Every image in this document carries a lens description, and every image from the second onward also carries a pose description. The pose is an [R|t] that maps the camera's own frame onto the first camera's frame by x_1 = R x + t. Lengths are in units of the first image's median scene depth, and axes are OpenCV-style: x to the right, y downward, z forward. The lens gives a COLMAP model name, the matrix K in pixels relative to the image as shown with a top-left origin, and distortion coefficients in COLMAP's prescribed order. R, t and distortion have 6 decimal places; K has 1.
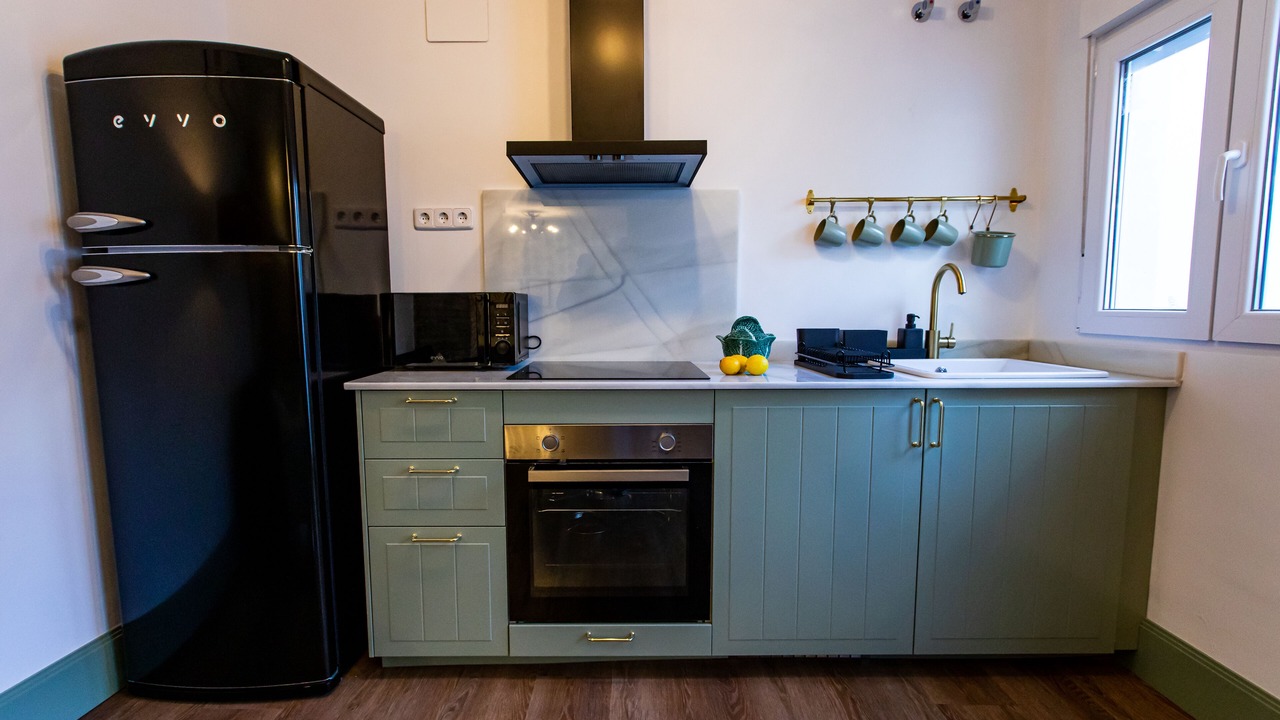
lens RADIAL K [[571.3, 0, 624.0], [0, 571.3, 366.8], [0, 0, 1]] dist [-0.003598, 0.001109]
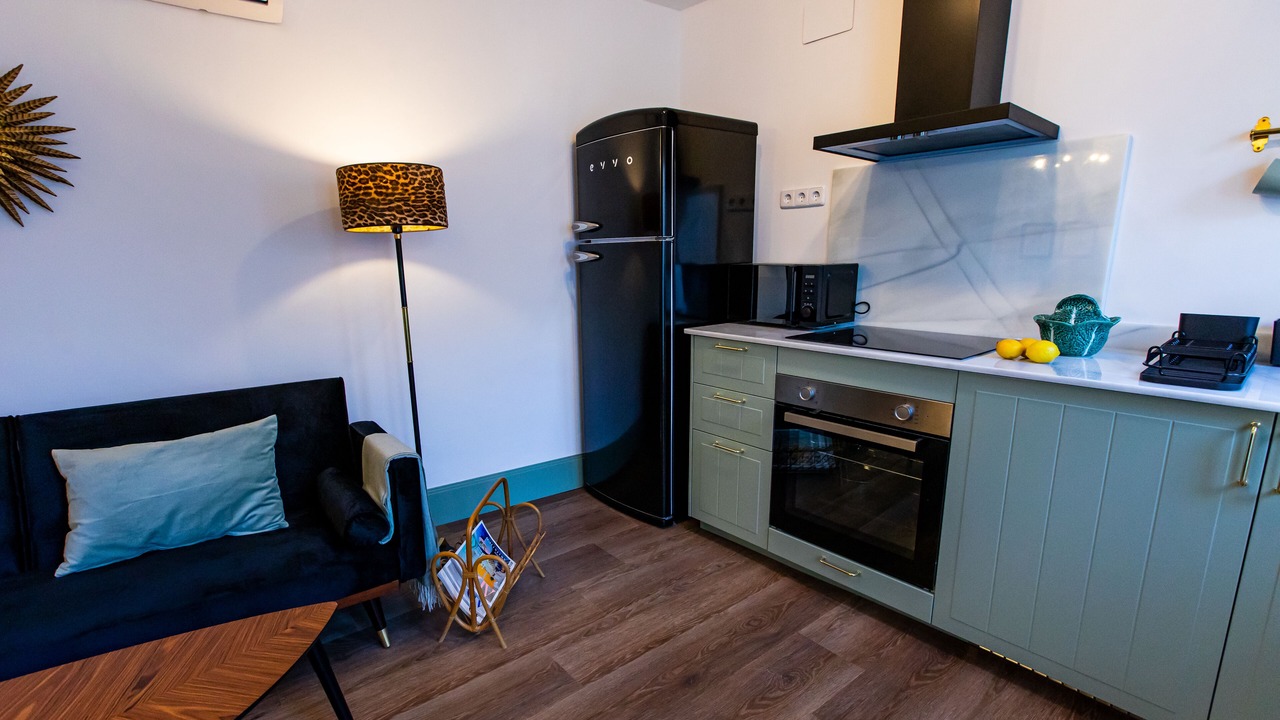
lens RADIAL K [[571.3, 0, 632.9], [0, 571.3, 370.9], [0, 0, 1]] dist [-0.003598, 0.001109]
pose [[0.662897, 0.147557, -0.734026, 0.411814], [-0.073437, 0.988474, 0.132386, -0.039547], [0.745100, -0.033854, 0.666093, -0.067819]]
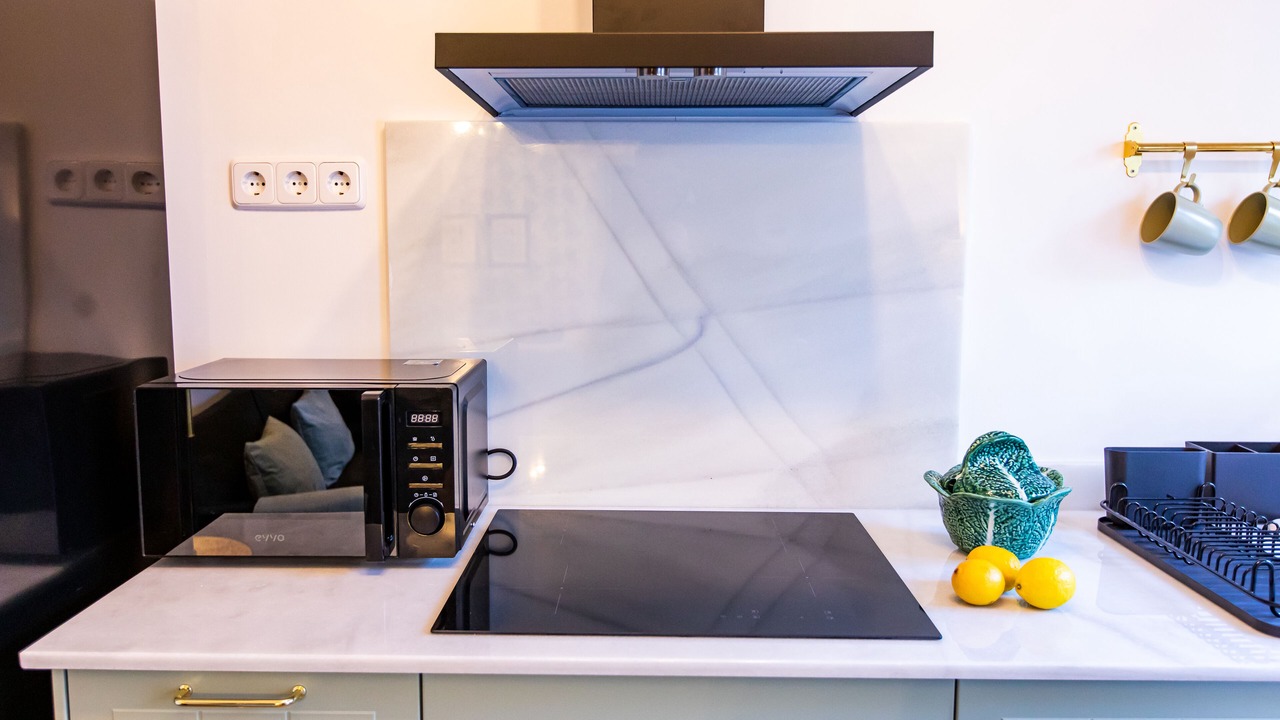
lens RADIAL K [[1011.8, 0, 643.3], [0, 1011.8, 358.7], [0, 0, 1]] dist [0.021346, -0.020258]
pose [[0.999877, 0.007447, -0.013791, -0.039896], [-0.007341, 0.999943, 0.007717, -0.146560], [0.013848, -0.007615, 0.999875, 0.239119]]
